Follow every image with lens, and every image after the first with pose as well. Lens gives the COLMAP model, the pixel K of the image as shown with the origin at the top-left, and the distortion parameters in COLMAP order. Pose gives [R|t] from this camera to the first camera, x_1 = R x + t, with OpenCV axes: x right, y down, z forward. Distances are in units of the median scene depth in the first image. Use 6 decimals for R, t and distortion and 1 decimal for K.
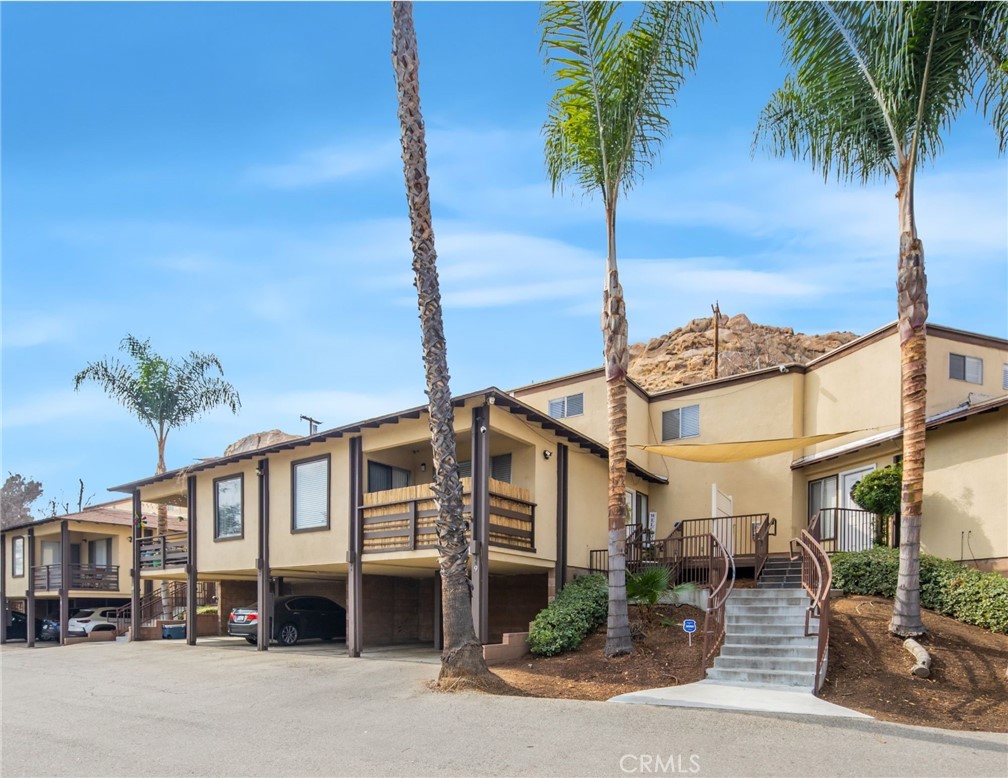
lens RADIAL K [[555.0, 0, 499.2], [0, 555.0, 474.1], [0, 0, 1]] dist [-0.002481, -0.001529]
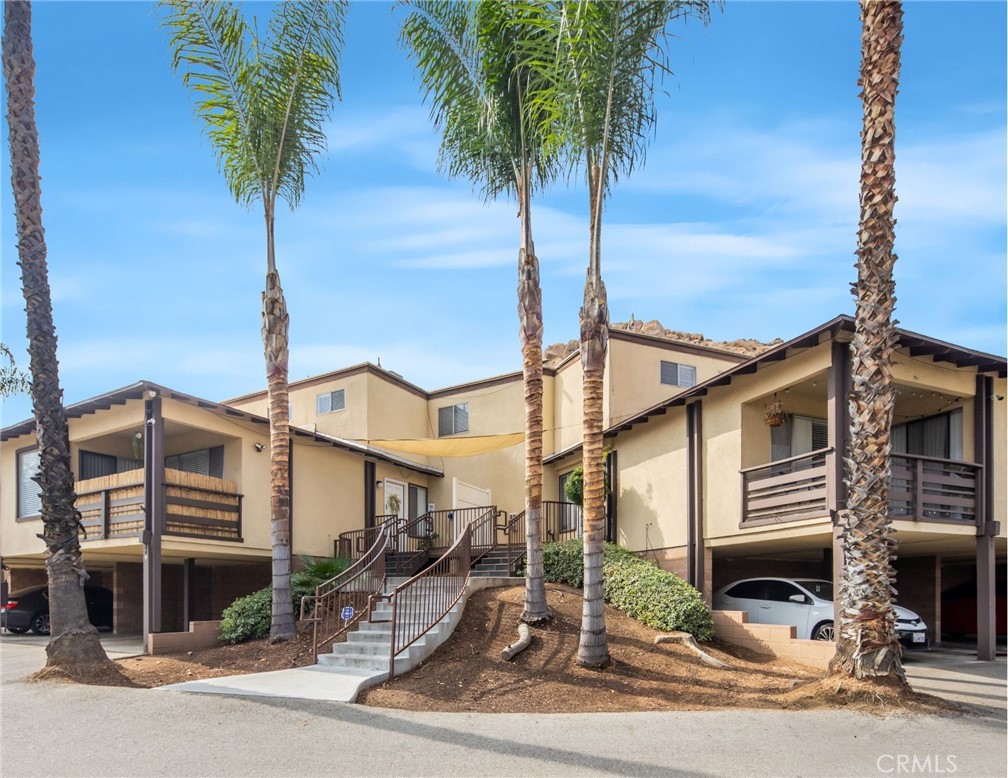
lens RADIAL K [[534.4, 0, 495.9], [0, 534.4, 451.2], [0, 0, 1]] dist [-0.002152, -0.001202]
pose [[0.996821, 0.015061, 0.078234, 0.513880], [-0.012907, 0.999526, -0.027959, -0.006295], [-0.078618, 0.026860, 0.996543, -0.030882]]
